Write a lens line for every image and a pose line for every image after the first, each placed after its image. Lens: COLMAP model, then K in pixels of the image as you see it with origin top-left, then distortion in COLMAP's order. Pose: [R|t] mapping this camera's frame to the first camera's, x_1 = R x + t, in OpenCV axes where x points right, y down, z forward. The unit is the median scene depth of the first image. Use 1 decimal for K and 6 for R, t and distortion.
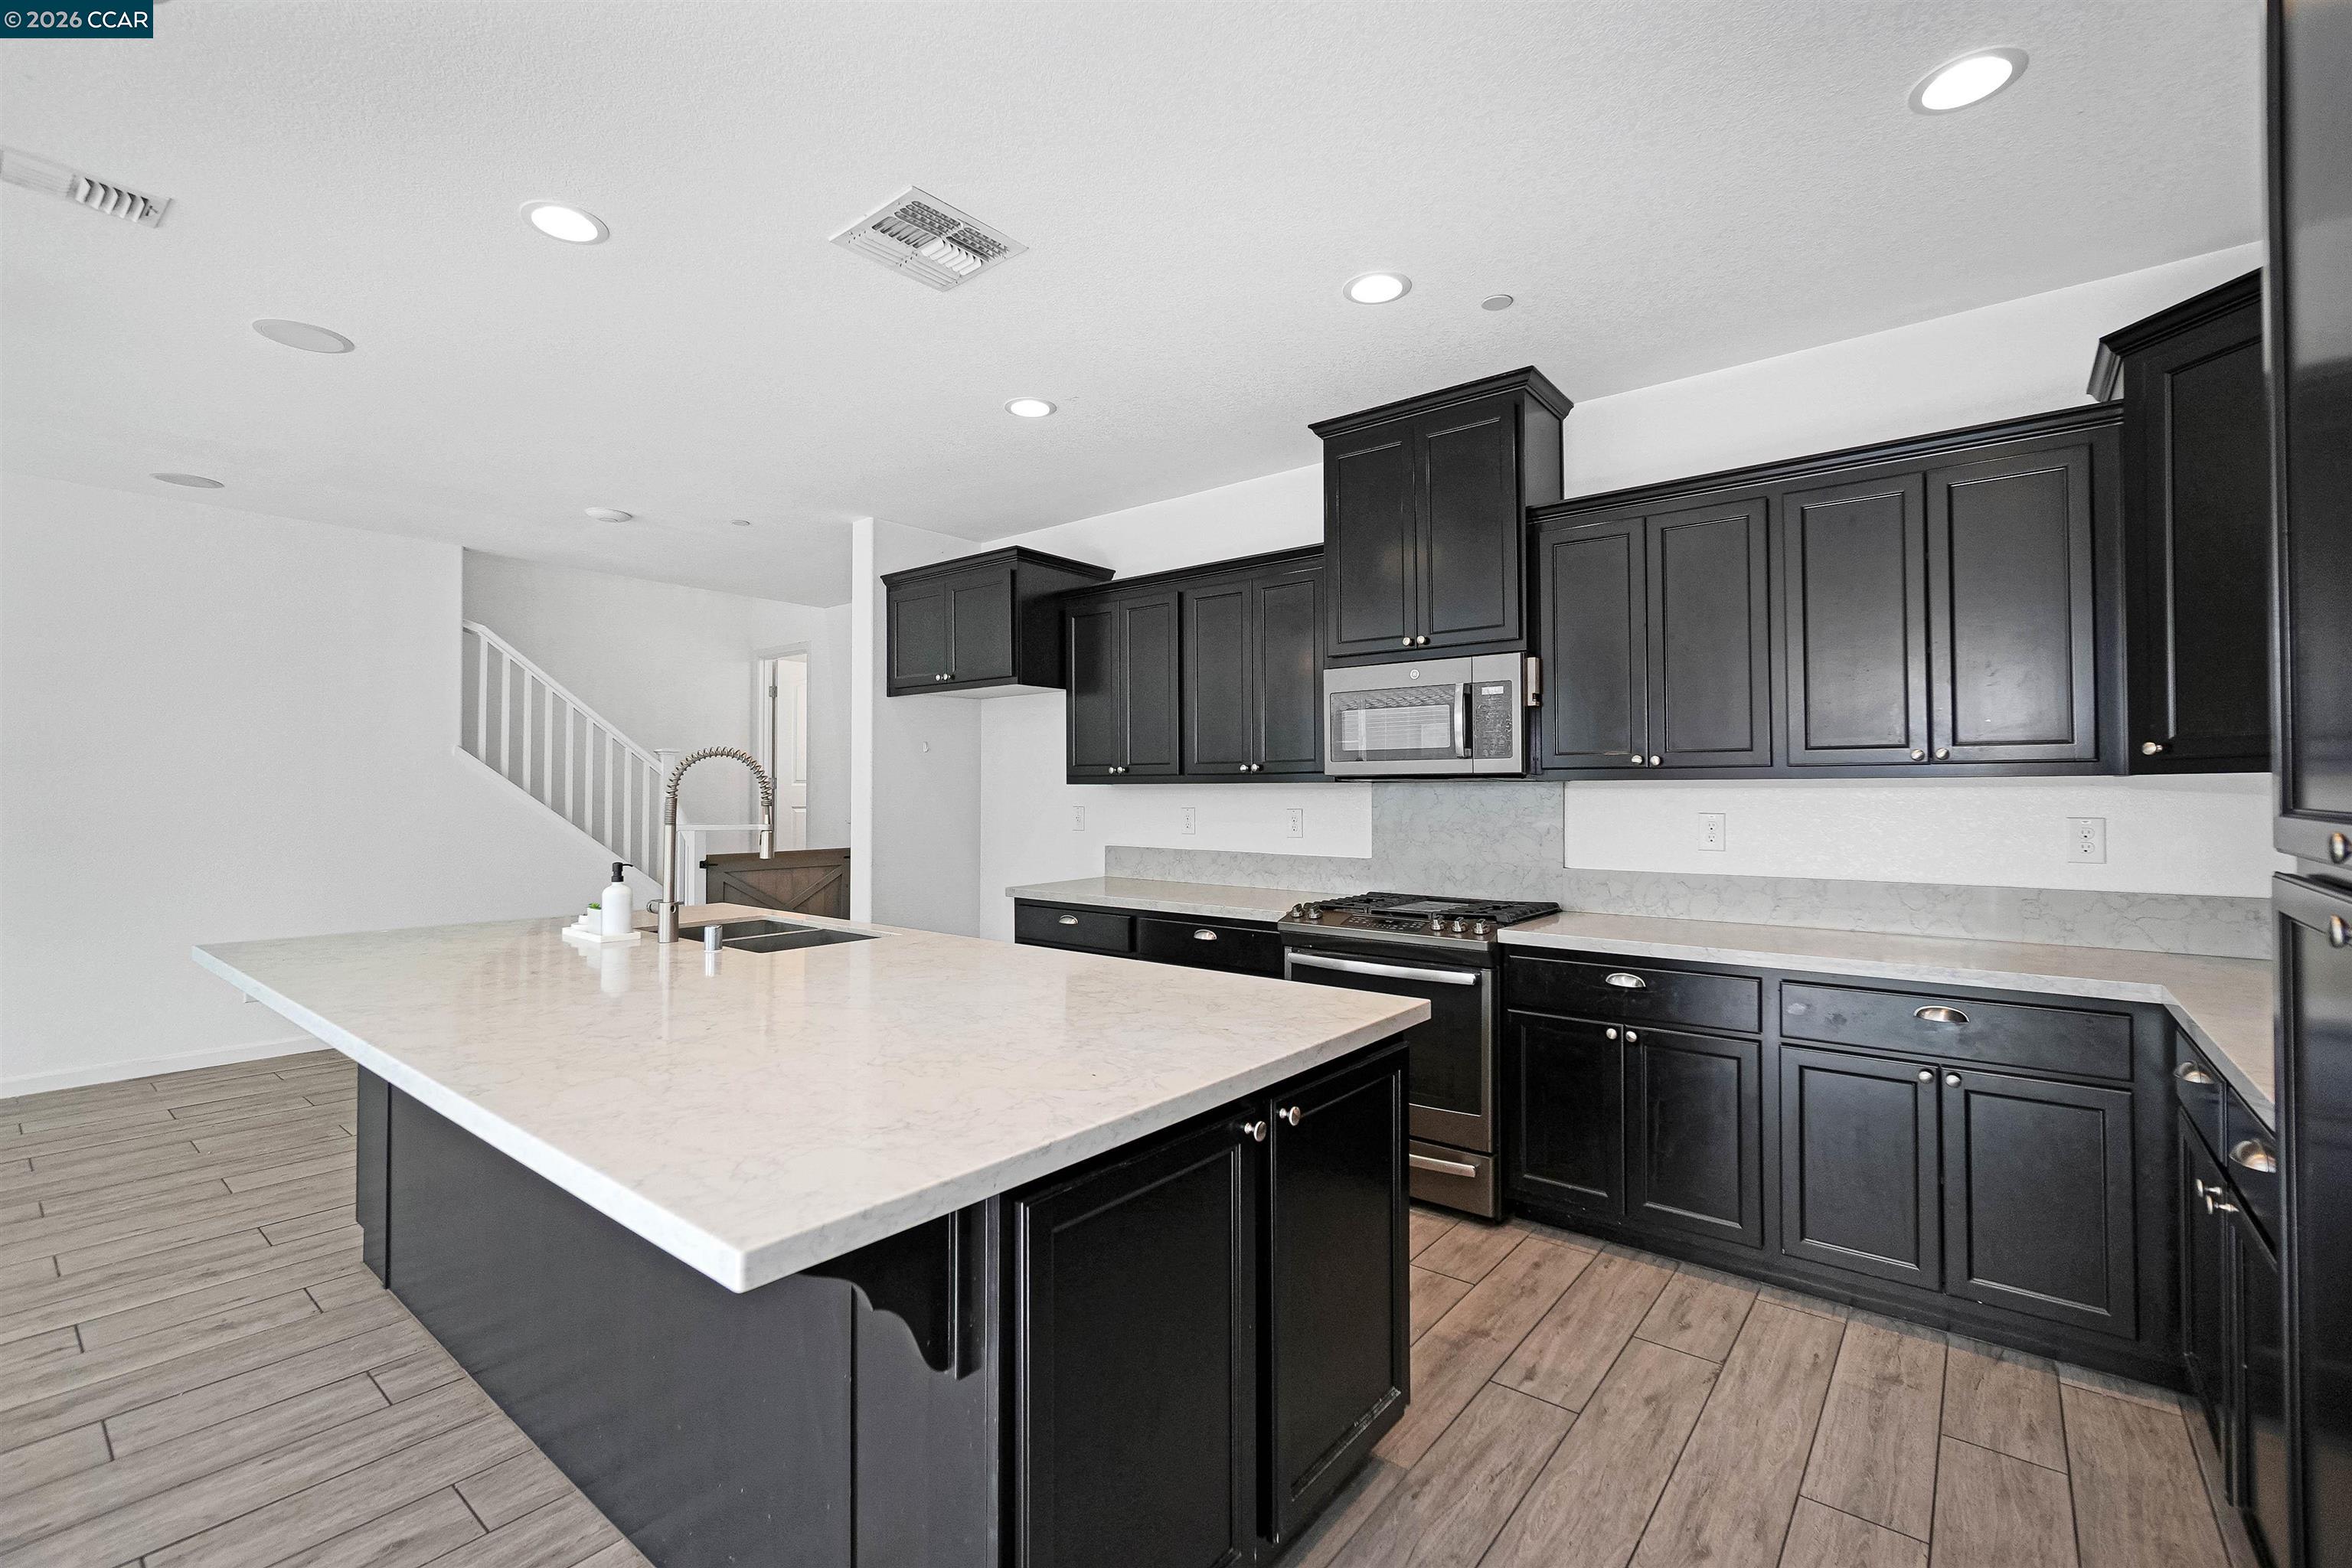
lens RADIAL K [[1014.7, 0, 1172.3], [0, 1014.7, 781.2], [0, 0, 1]] dist [-0.005550, 0.001254]
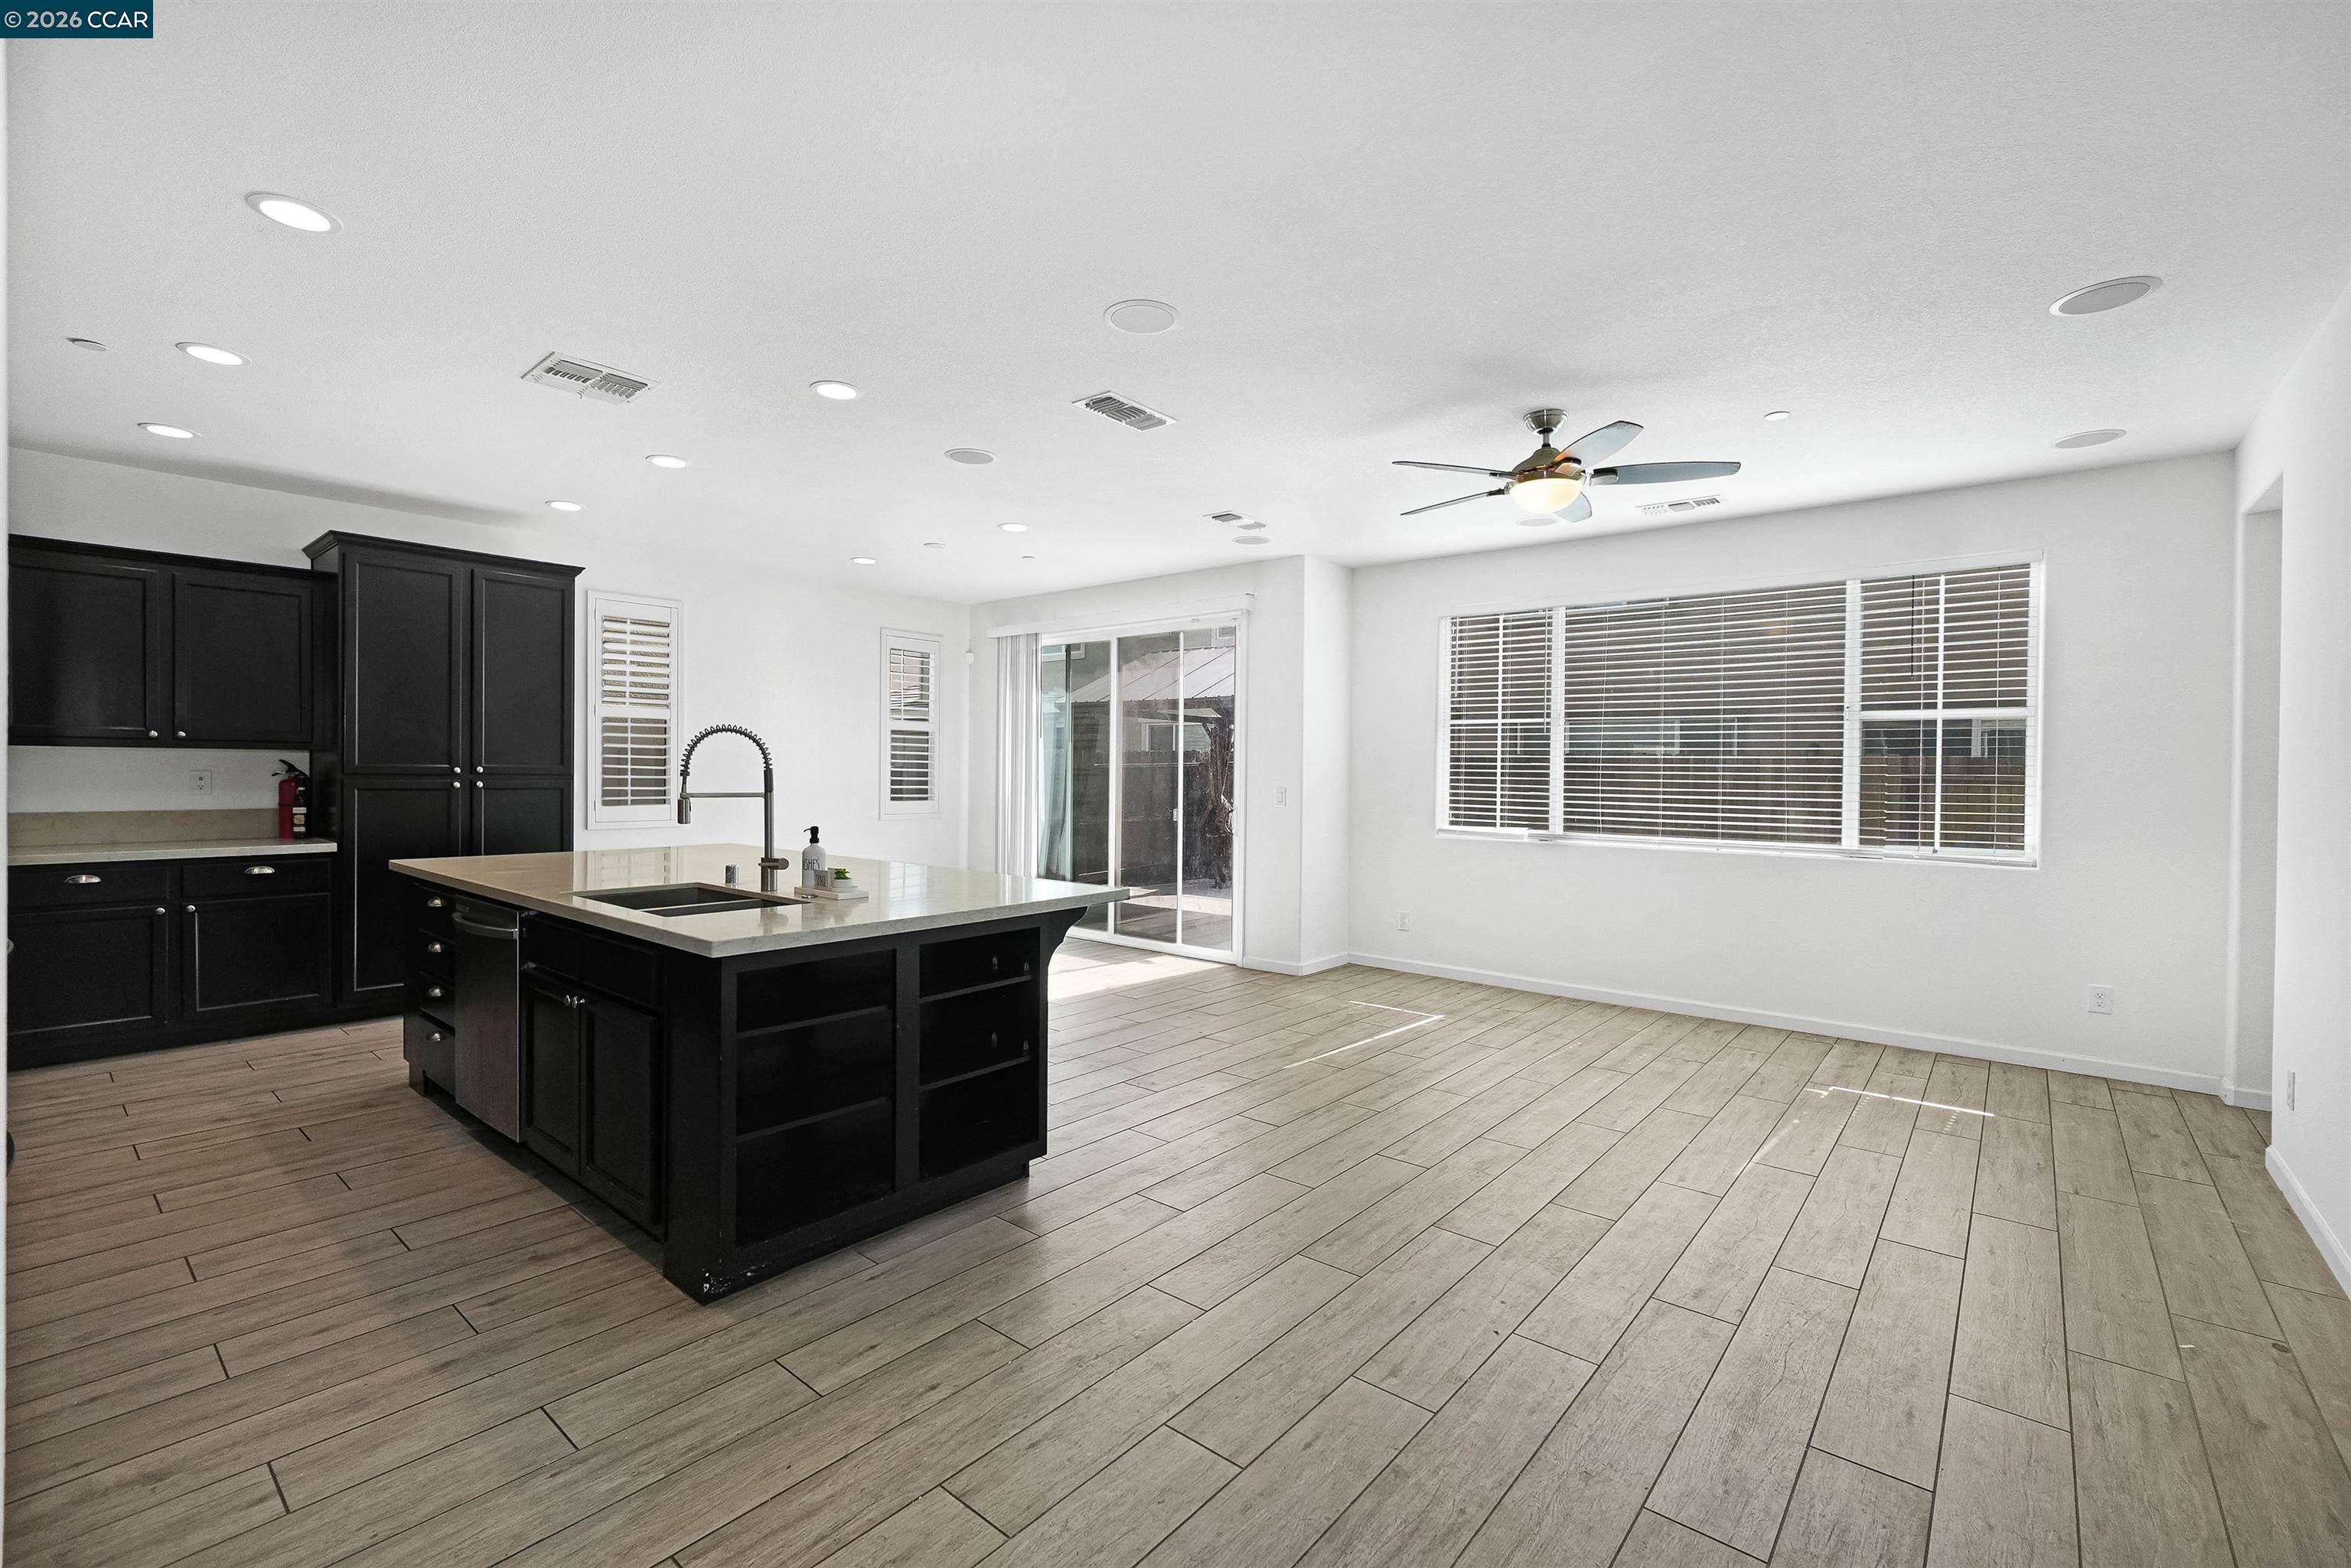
lens RADIAL K [[1014.2, 0, 1171.8], [0, 1014.2, 781.2], [0, 0, 1]] dist [-0.005550, 0.001254]
pose [[-0.999677, -0.015119, 0.020408, -0.806432], [-0.015181, 0.999881, -0.002882, 0.020587], [-0.020362, -0.003191, -0.999788, 1.777250]]
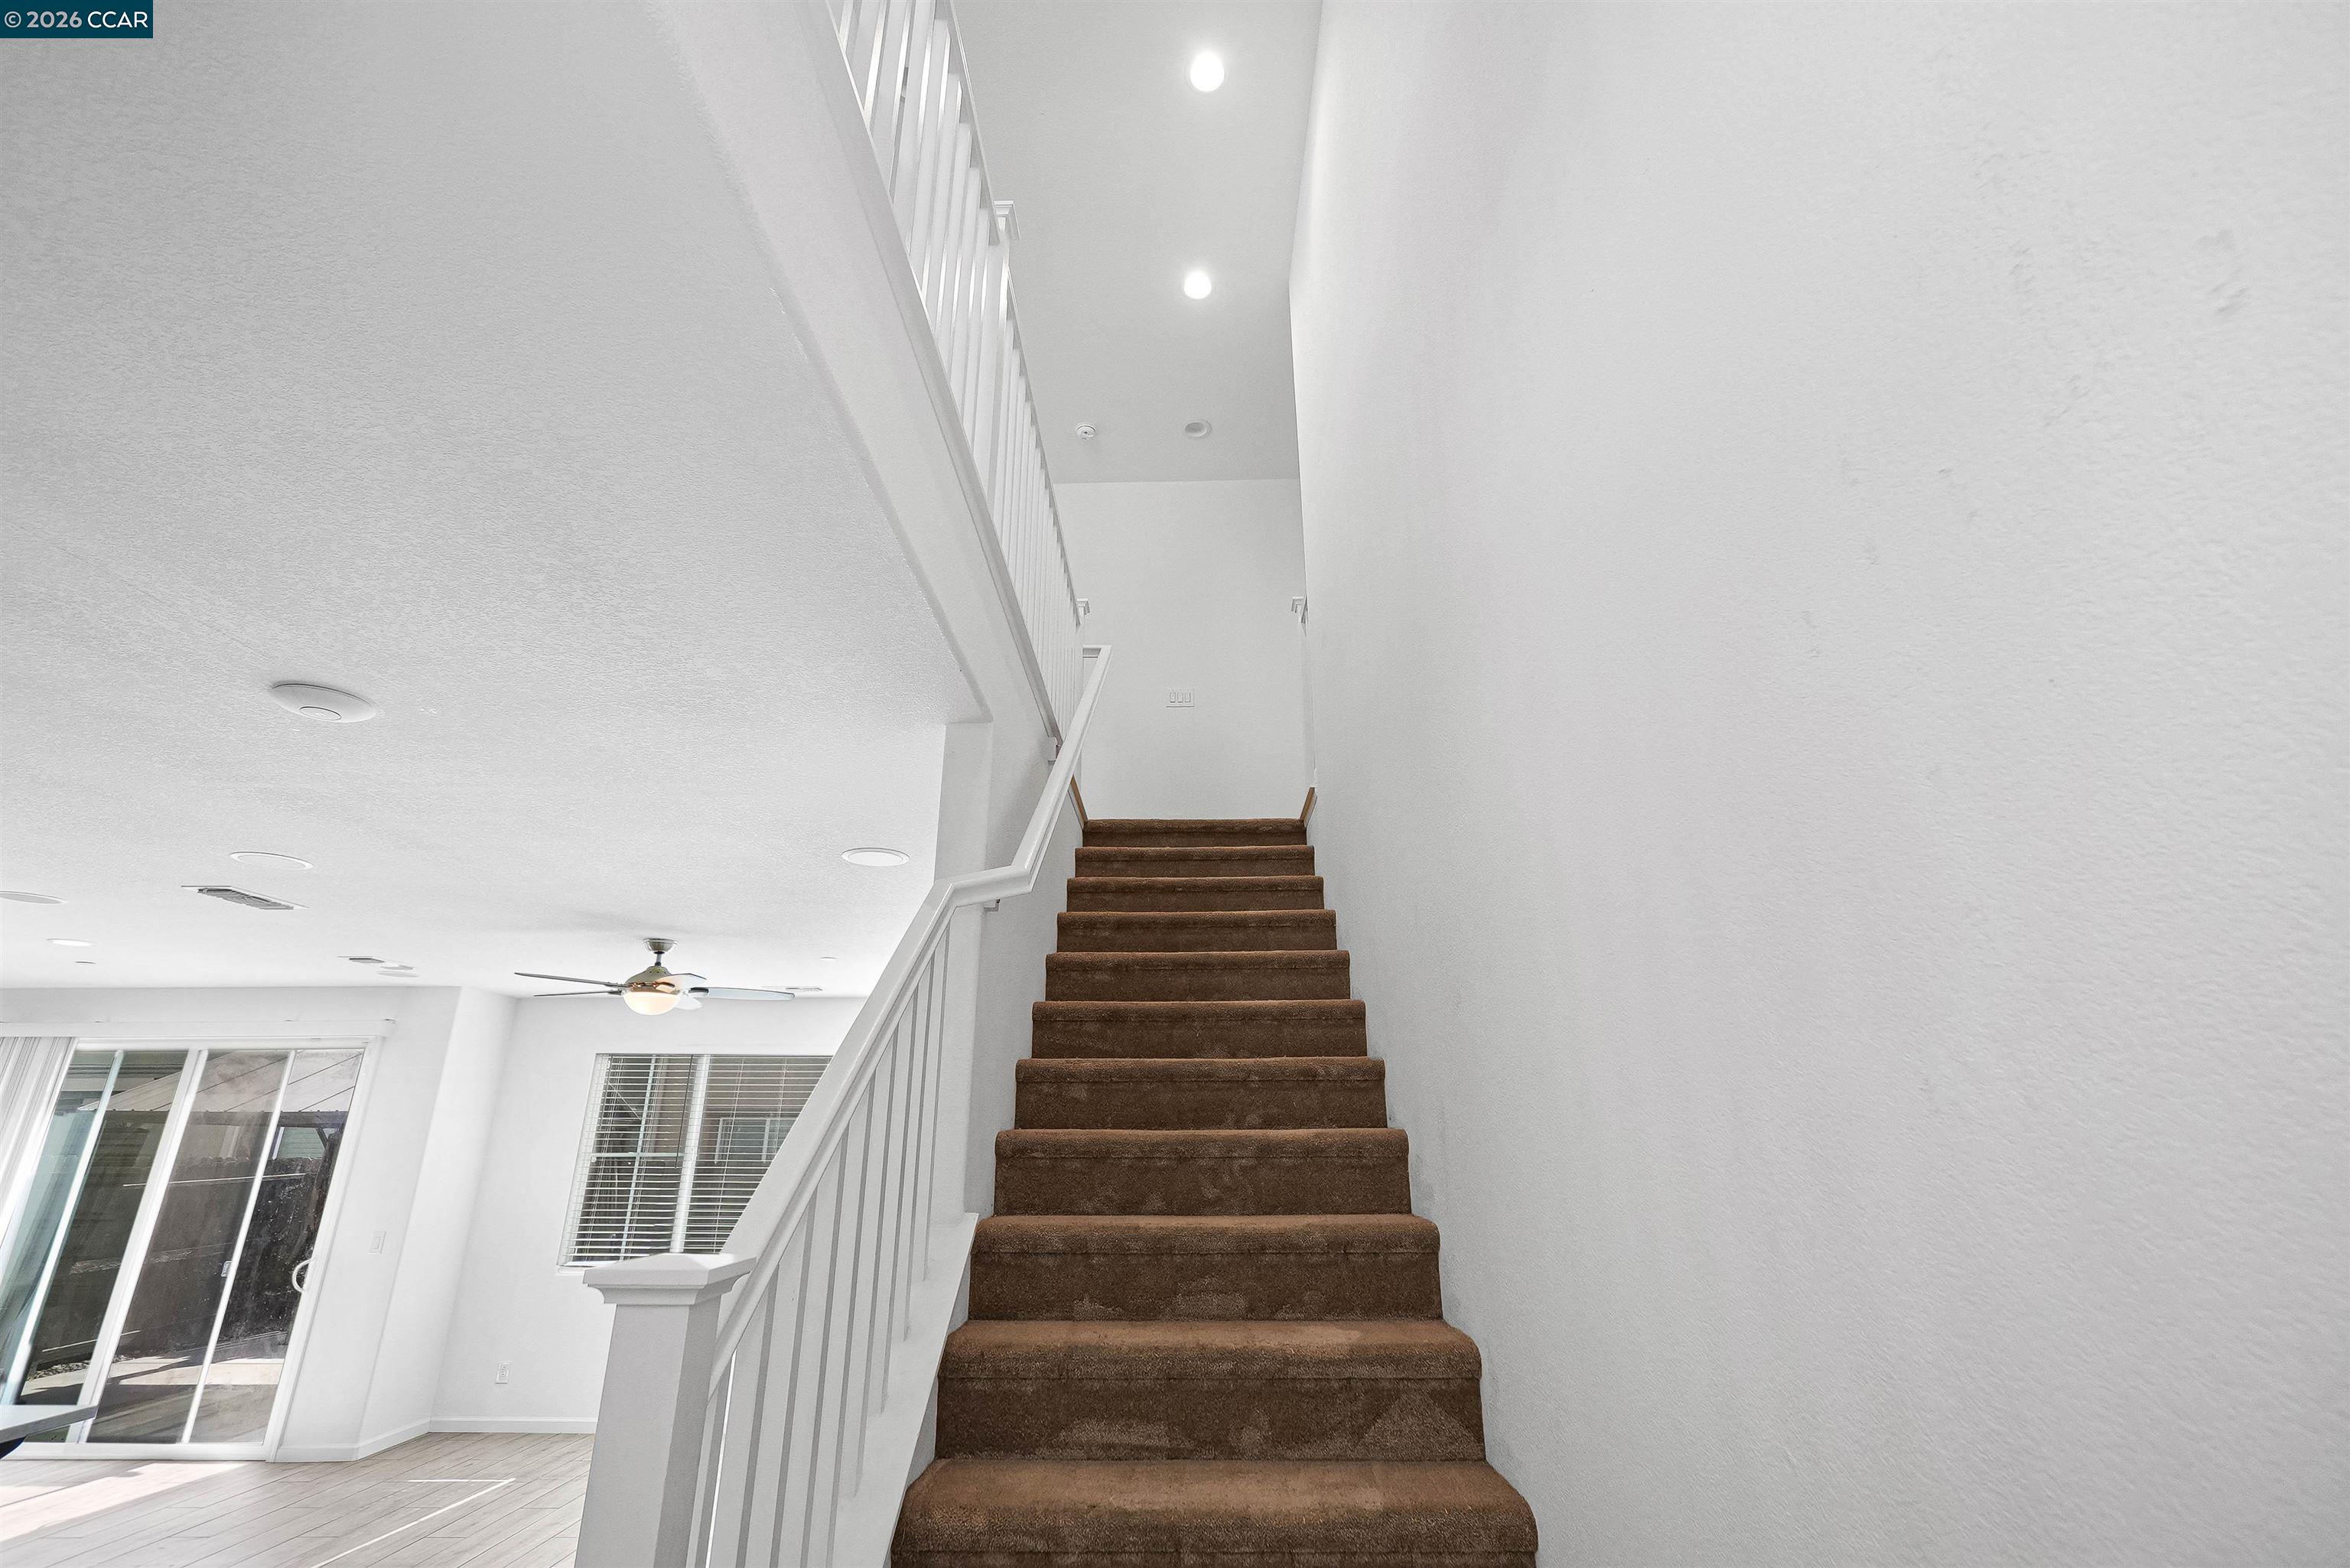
lens RADIAL K [[1013.8, 0, 1171.3], [0, 1013.8, 781.2], [0, 0, 1]] dist [-0.005550, 0.001254]
pose [[-0.783645, -0.210332, -0.584518, -0.859299], [0.008760, 0.937100, -0.348950, -0.089413], [0.621148, -0.278573, -0.732511, 2.286382]]
